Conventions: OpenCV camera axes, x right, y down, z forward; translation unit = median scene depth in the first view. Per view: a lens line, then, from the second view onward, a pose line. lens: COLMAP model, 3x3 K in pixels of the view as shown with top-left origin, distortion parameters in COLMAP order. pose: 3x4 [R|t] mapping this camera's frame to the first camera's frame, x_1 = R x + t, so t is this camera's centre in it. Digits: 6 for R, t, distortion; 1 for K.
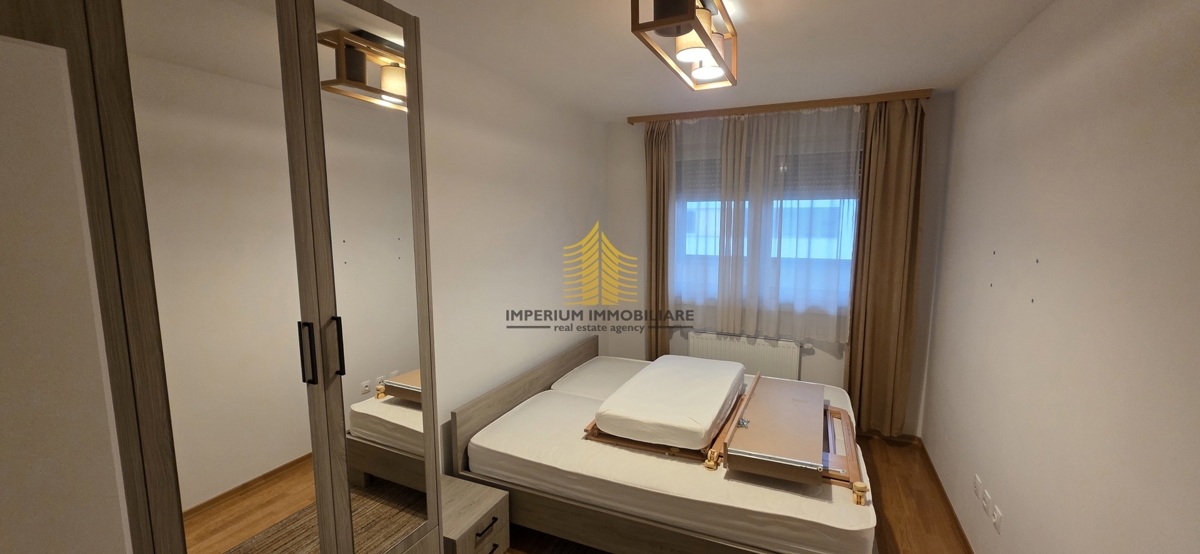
lens RADIAL K [[474.4, 0, 604.6], [0, 474.4, 279.2], [0, 0, 1]] dist [0.000089, -0.000143]
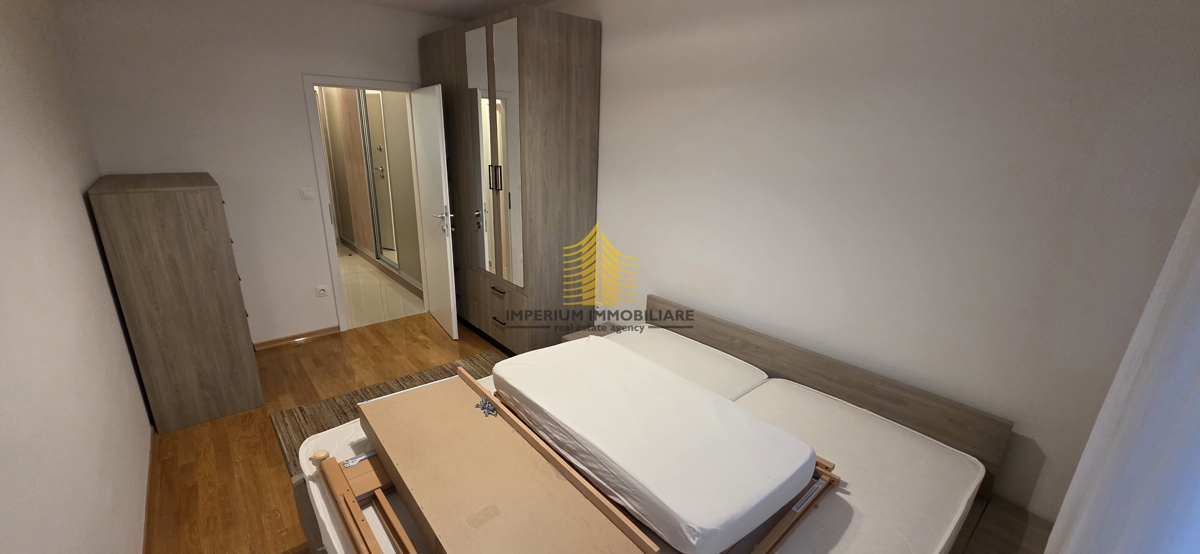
lens RADIAL K [[474.4, 0, 604.6], [0, 474.4, 279.2], [0, 0, 1]] dist [0.000089, -0.000143]
pose [[-0.421529, 0.261057, -0.868425, 0.628370], [-0.138303, 0.927954, 0.346084, -0.128739], [0.896207, 0.265990, -0.355054, 1.083988]]
